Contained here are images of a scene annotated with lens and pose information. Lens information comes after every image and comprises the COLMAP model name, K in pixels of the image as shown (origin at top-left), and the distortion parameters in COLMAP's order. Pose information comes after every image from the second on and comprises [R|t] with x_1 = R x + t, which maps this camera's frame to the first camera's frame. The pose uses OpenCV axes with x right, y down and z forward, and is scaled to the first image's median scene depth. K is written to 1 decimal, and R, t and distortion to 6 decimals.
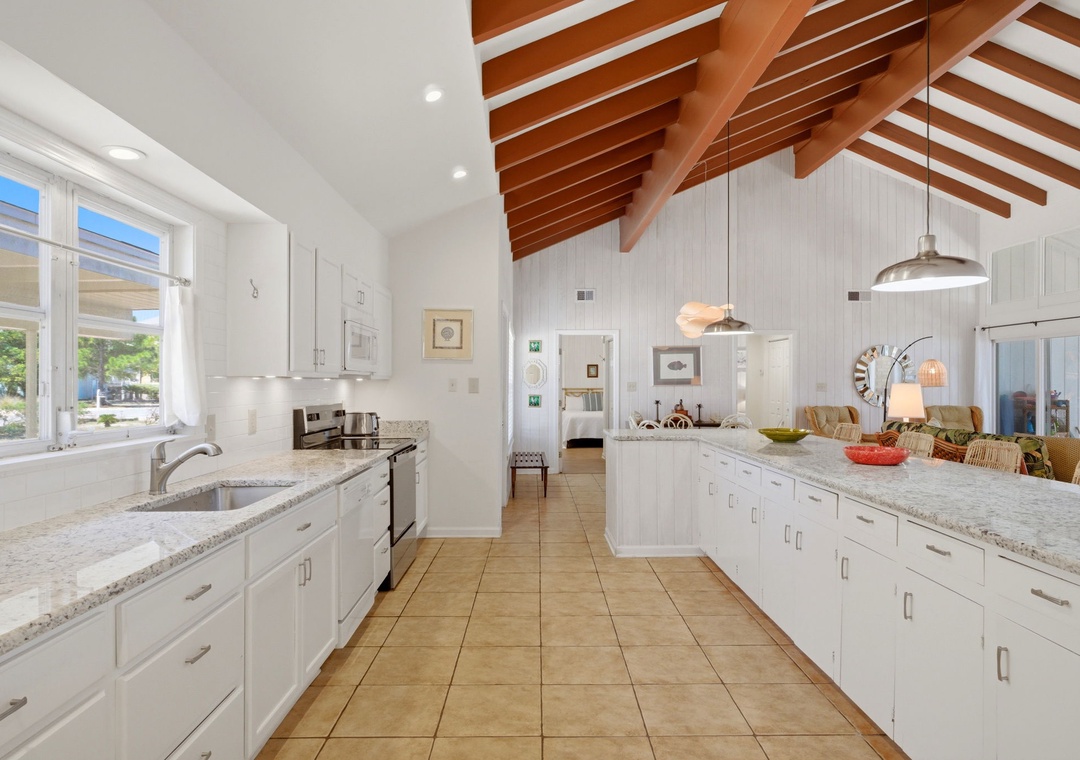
lens RADIAL K [[624.8, 0, 541.8], [0, 624.8, 381.2], [0, 0, 1]] dist [0.001690, -0.001918]
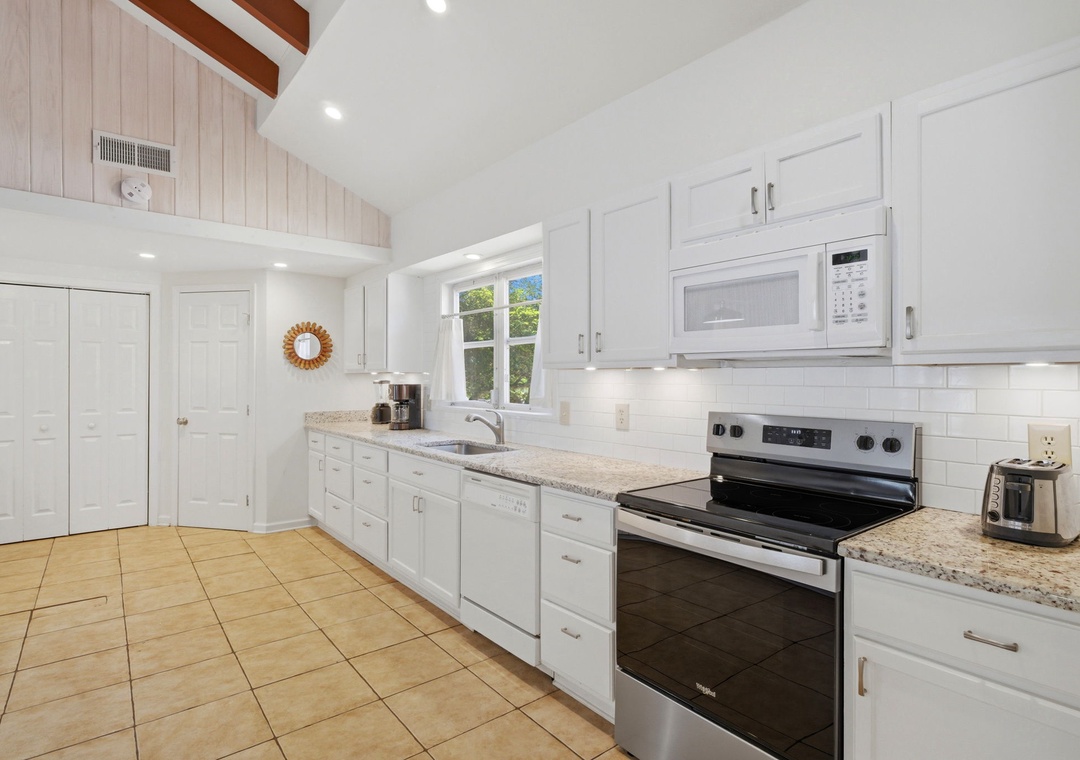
lens RADIAL K [[553.3, 0, 545.2], [0, 553.3, 377.6], [0, 0, 1]] dist [-0.019623, 0.007104]
pose [[-0.783948, -0.001143, -0.620825, 0.054774], [-0.000708, 0.999999, -0.000947, 0.002570], [0.620826, -0.000303, -0.783948, 0.628004]]
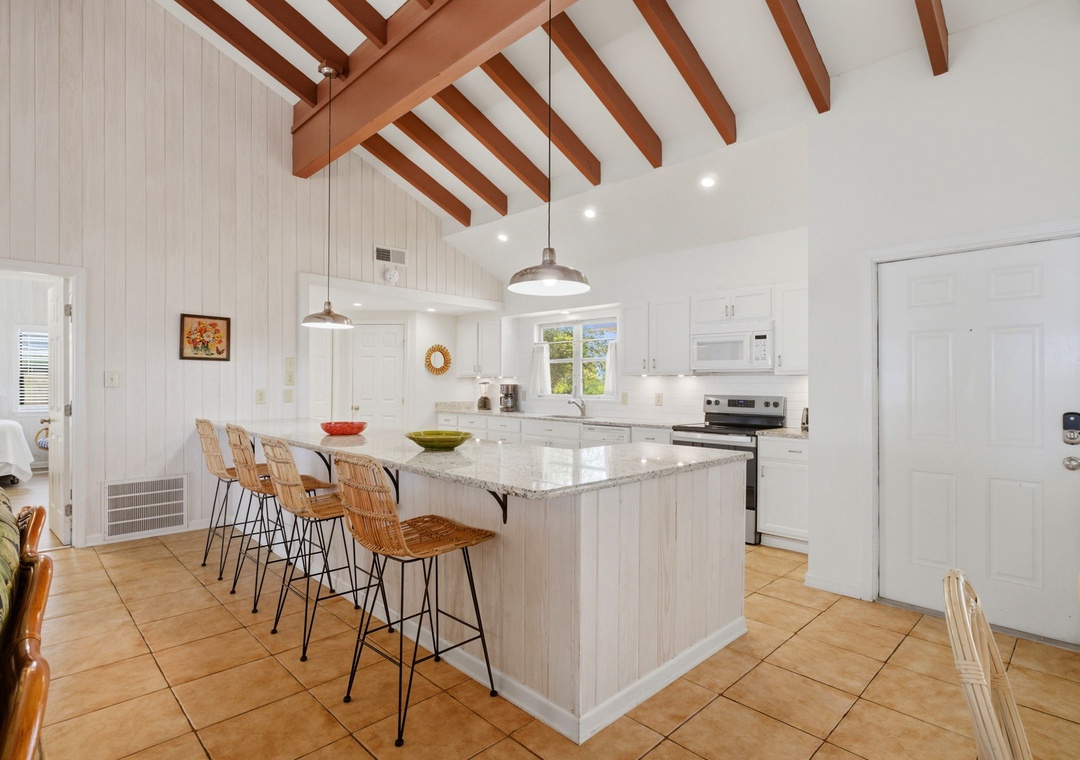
lens RADIAL K [[553.3, 0, 543.3], [0, 553.3, 382.6], [0, 0, 1]] dist [-0.019623, 0.007104]
pose [[-0.721881, -0.007656, -0.691975, 0.382097], [-0.005950, 0.999971, -0.004857, 0.009369], [0.691991, 0.000611, -0.721905, 0.787367]]
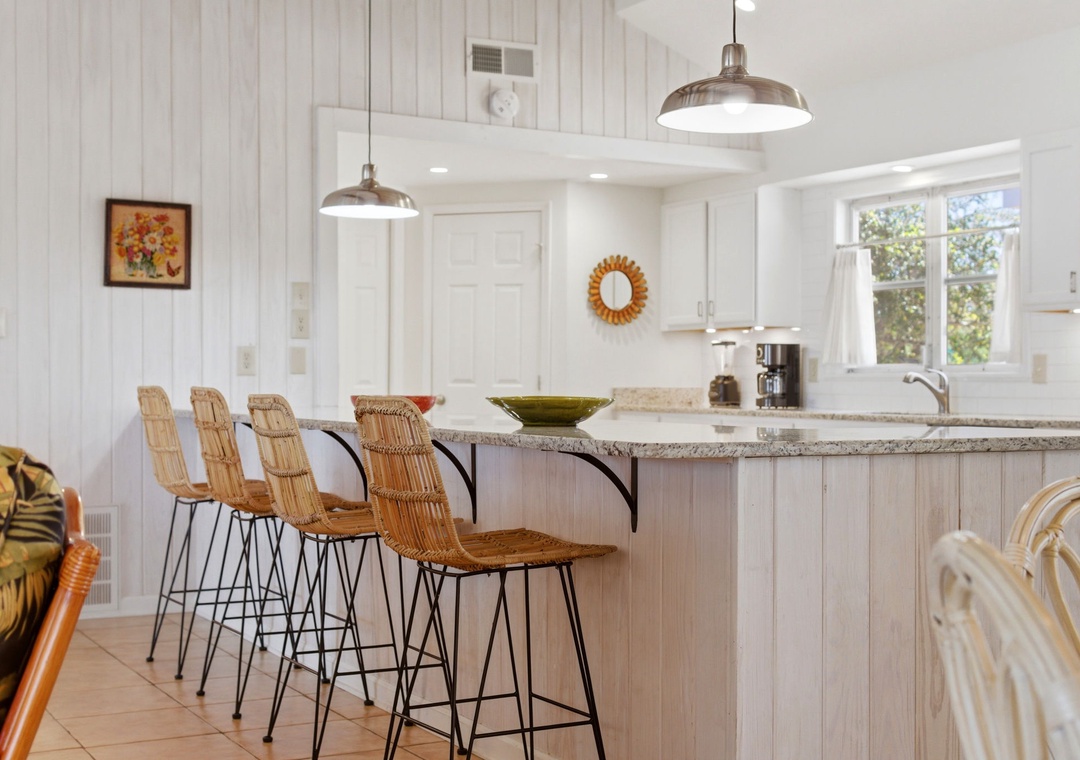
lens RADIAL K [[1509.2, 0, 546.9], [0, 1509.2, 374.6], [0, 0, 1]] dist [0.003889, 0.000000]
pose [[-0.883761, -0.006175, -0.467898, 0.427621], [-0.004072, 0.999977, -0.005504, 0.034507], [0.467921, -0.002959, -0.883765, 0.938880]]
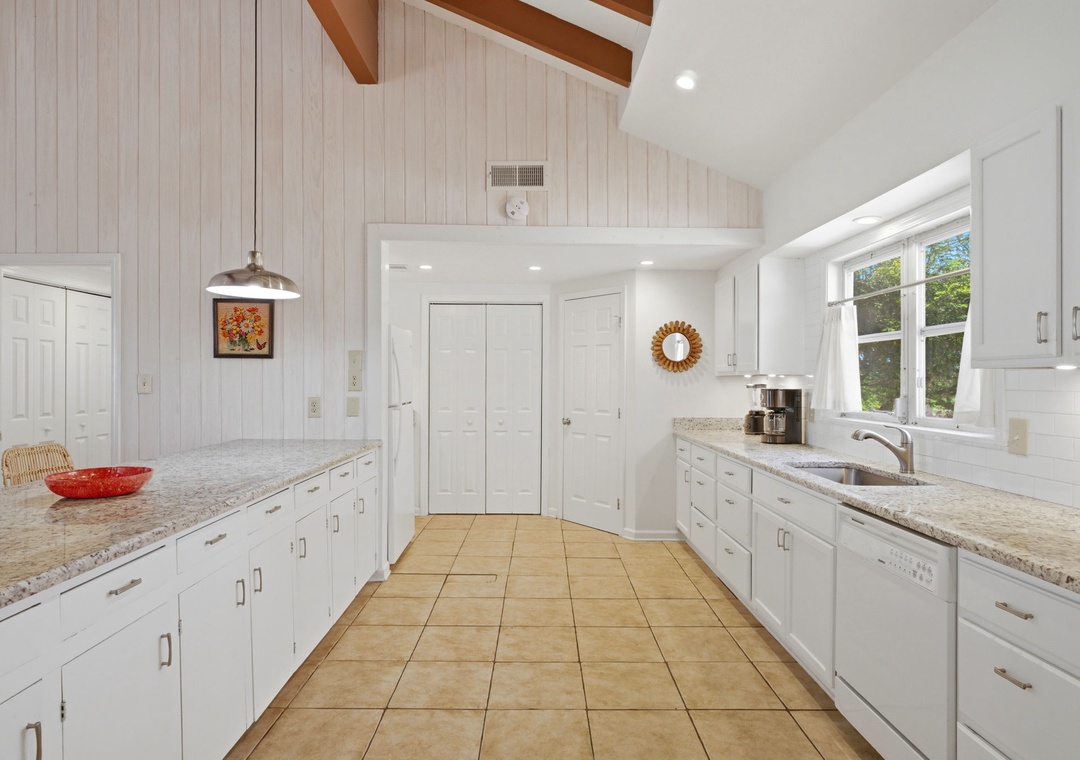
lens RADIAL K [[596.8, 0, 542.9], [0, 596.8, 378.0], [0, 0, 1]] dist [-0.008658, 0.005771]
pose [[-0.999984, -0.003851, 0.004124, 0.019832], [-0.003866, 0.999987, -0.003444, 0.002261], [-0.004111, -0.003460, -0.999986, 0.605014]]
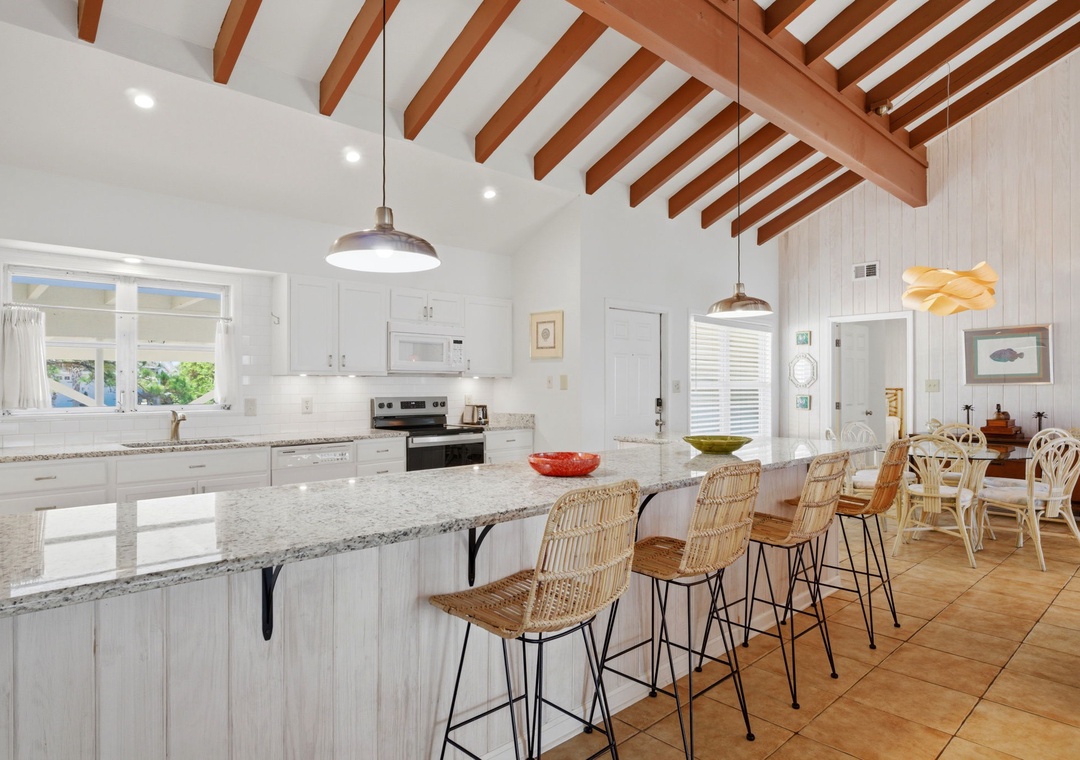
lens RADIAL K [[624.8, 0, 542.9], [0, 624.8, 385.4], [0, 0, 1]] dist [0.001690, -0.001918]
pose [[0.672788, 0.001132, -0.739834, 0.407509], [0.002805, 0.999988, 0.004080, 0.004599], [0.739830, -0.004820, 0.672777, 0.164073]]
